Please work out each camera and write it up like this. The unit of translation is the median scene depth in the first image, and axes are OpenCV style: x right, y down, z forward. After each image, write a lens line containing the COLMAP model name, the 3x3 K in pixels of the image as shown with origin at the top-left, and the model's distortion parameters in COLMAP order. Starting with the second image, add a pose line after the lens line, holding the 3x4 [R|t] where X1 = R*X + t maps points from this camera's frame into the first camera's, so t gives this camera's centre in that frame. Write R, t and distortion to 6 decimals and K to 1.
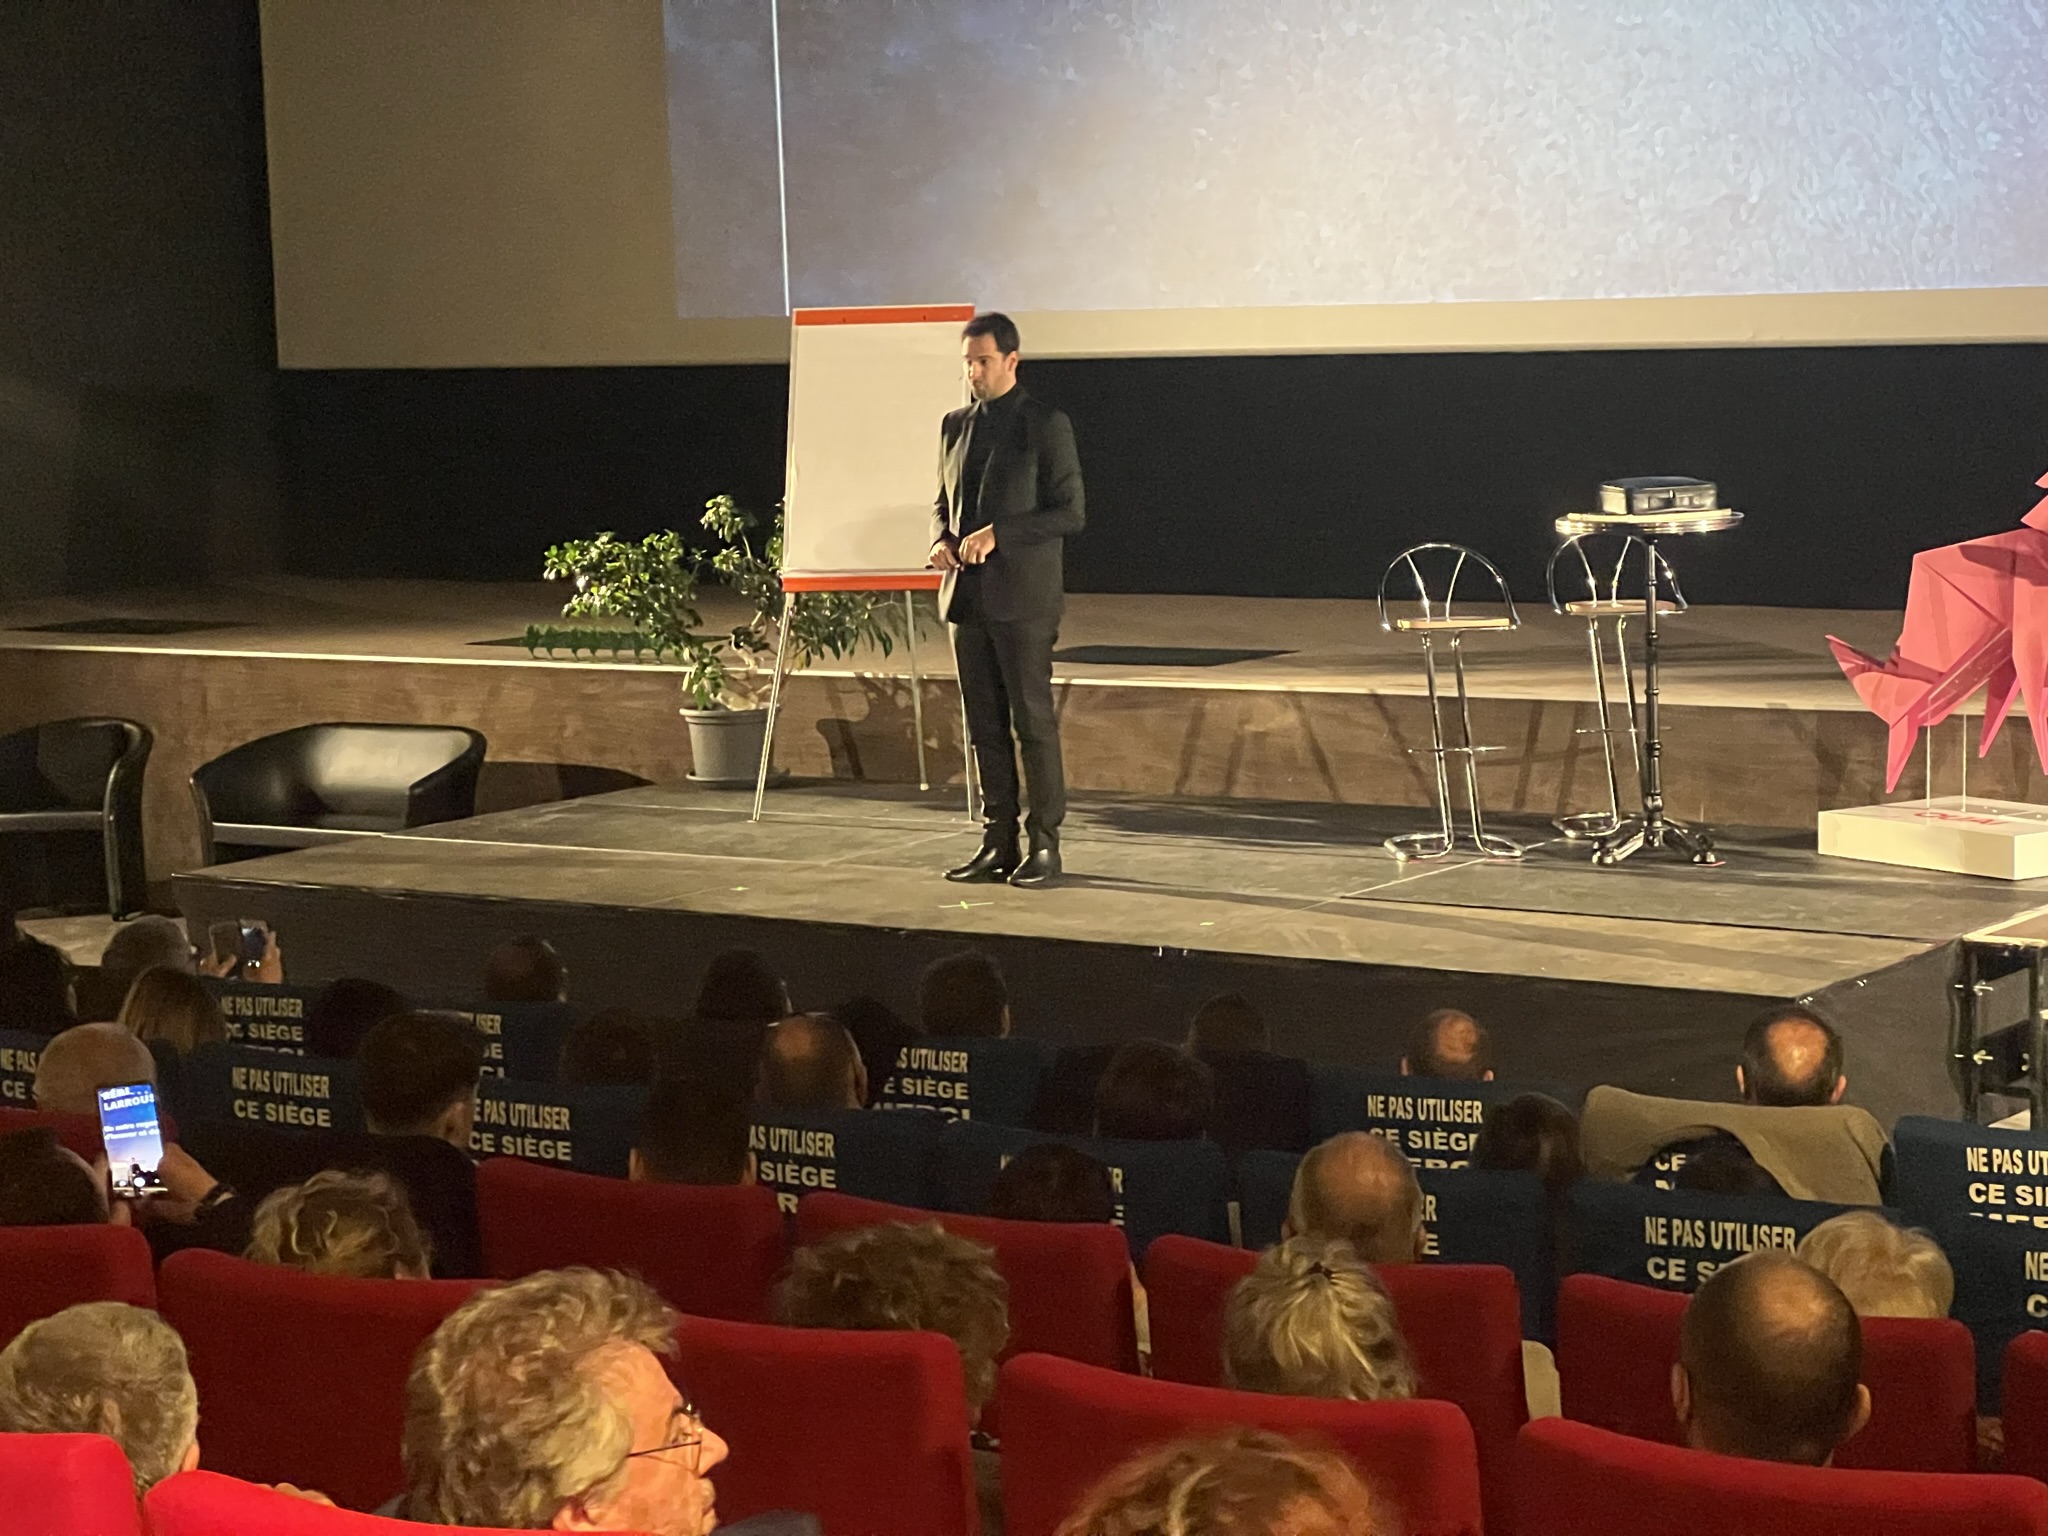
lens RADIAL K [[4645.0, 0, 1040.2], [0, 4645.0, 775.8], [0, 0, 1]] dist [0.174102, 0.000000]
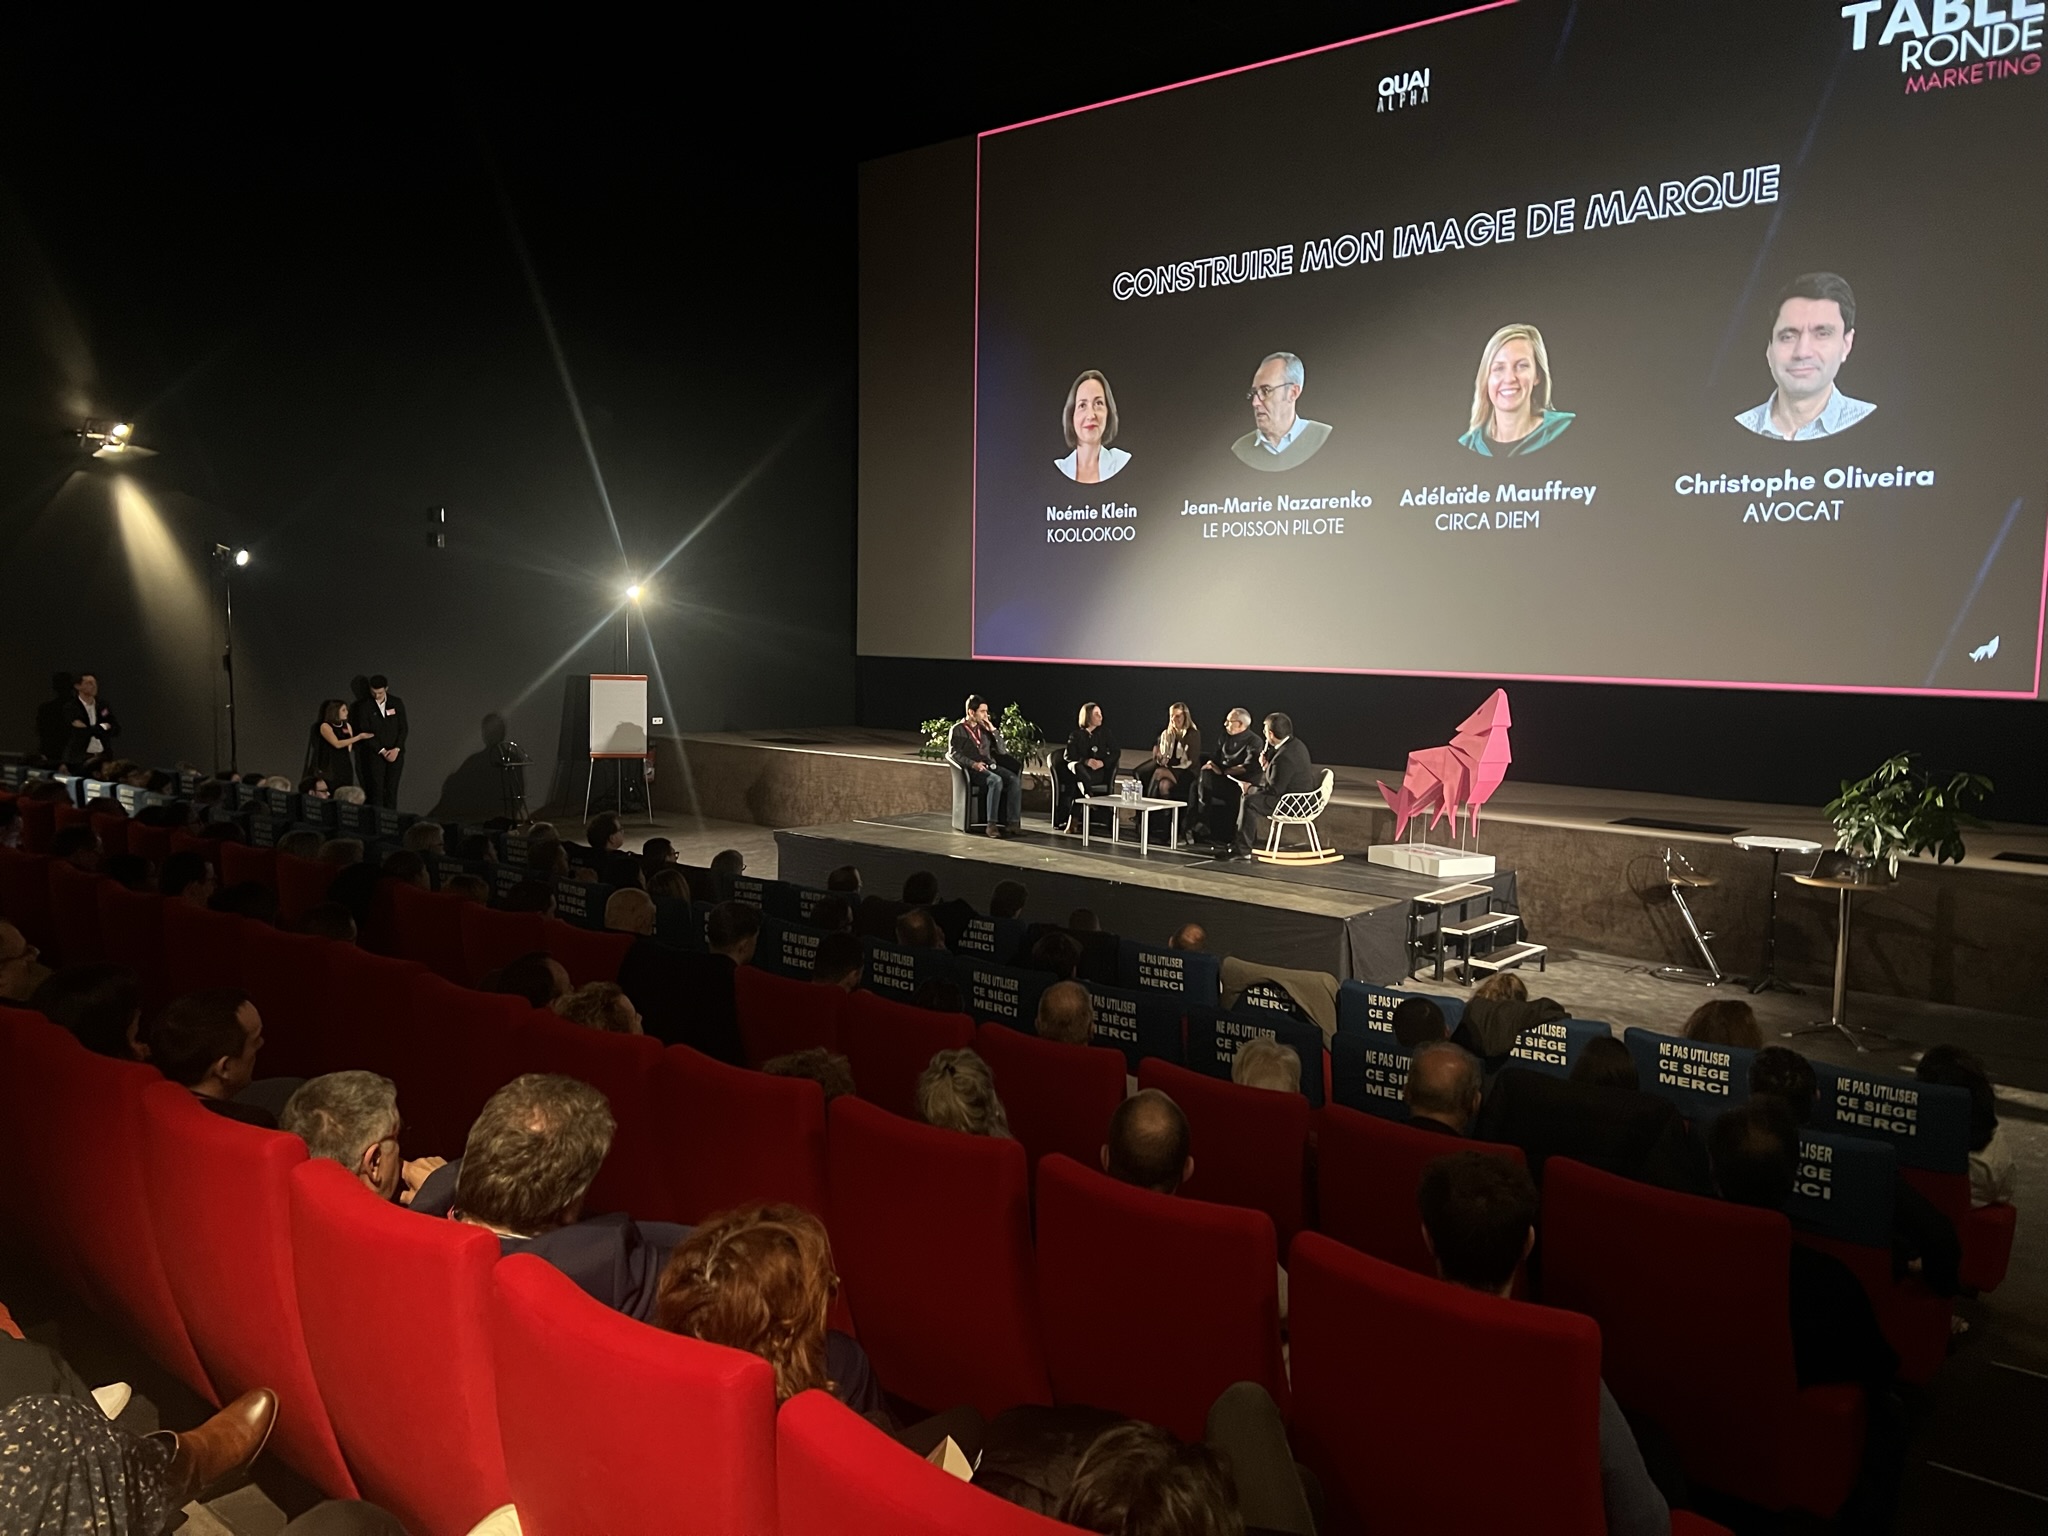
lens RADIAL K [[1542.7, 0, 1008.0], [0, 1542.7, 784.3], [0, 0, 1]] dist [0.046993, -0.064400]
pose [[0.993532, 0.061166, -0.095666, 0.048788], [-0.062444, 0.997994, -0.010422, -0.006302], [0.094836, 0.016329, 0.995359, 0.104433]]
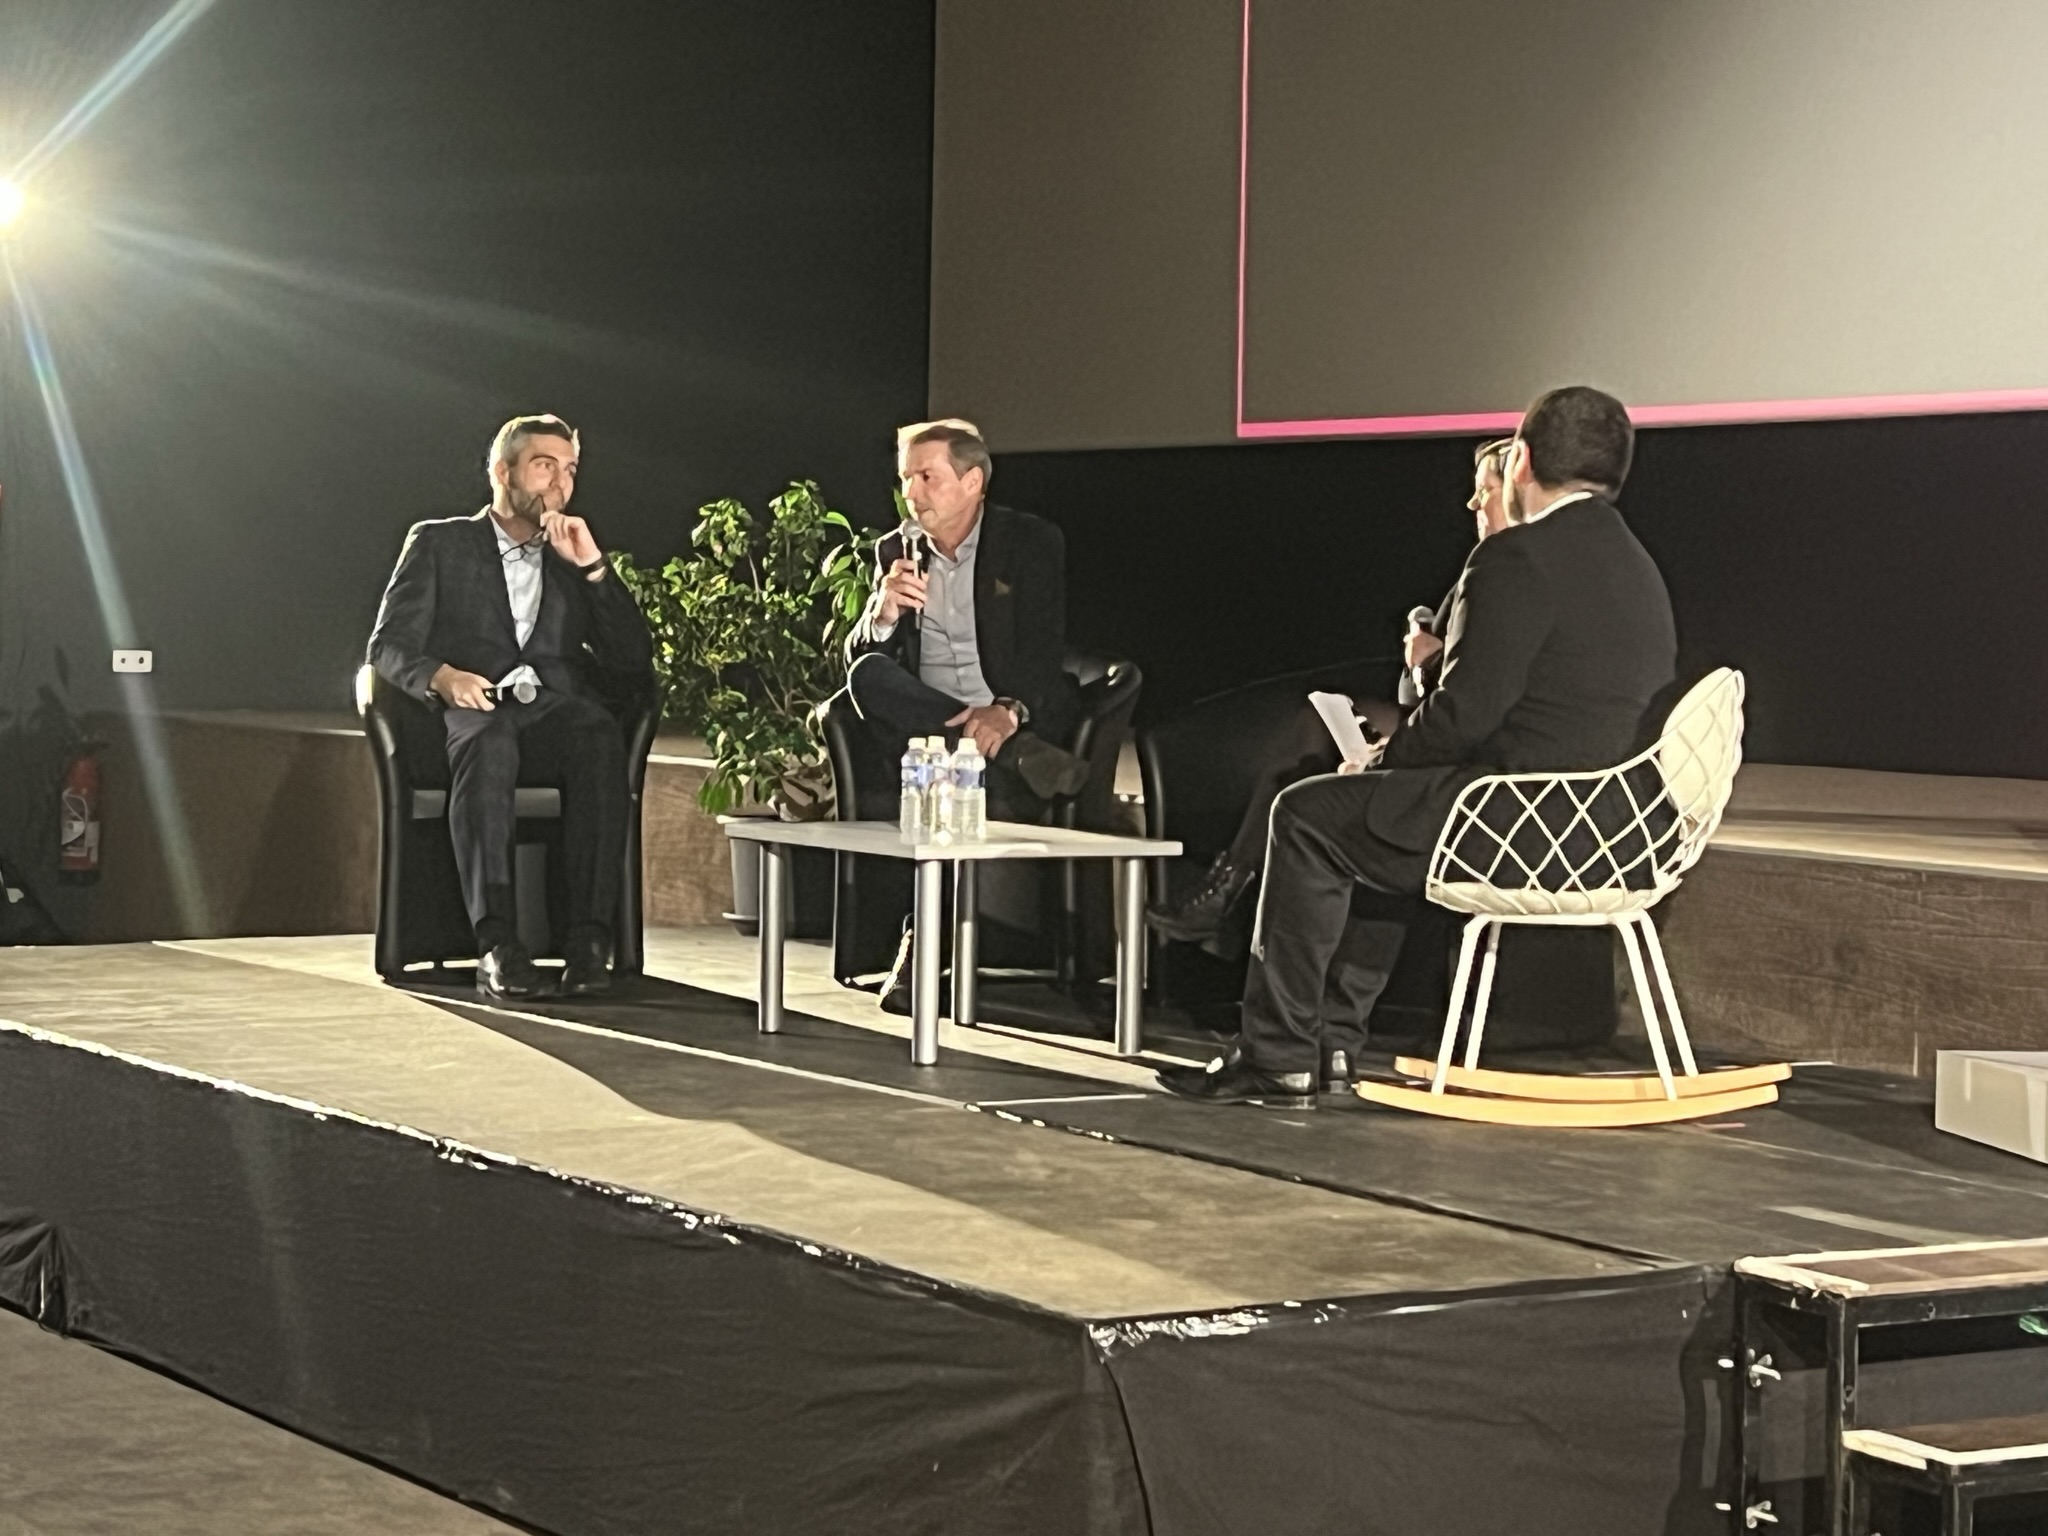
lens RADIAL K [[4645.0, 0, 1007.5], [0, 4645.0, 753.6], [0, 0, 1]] dist [0.174102, 0.000000]
pose [[0.915039, 0.062116, -0.398554, 0.318047], [-0.092500, 0.994054, -0.057445, 0.016545], [0.392616, 0.089431, 0.915344, 0.511753]]
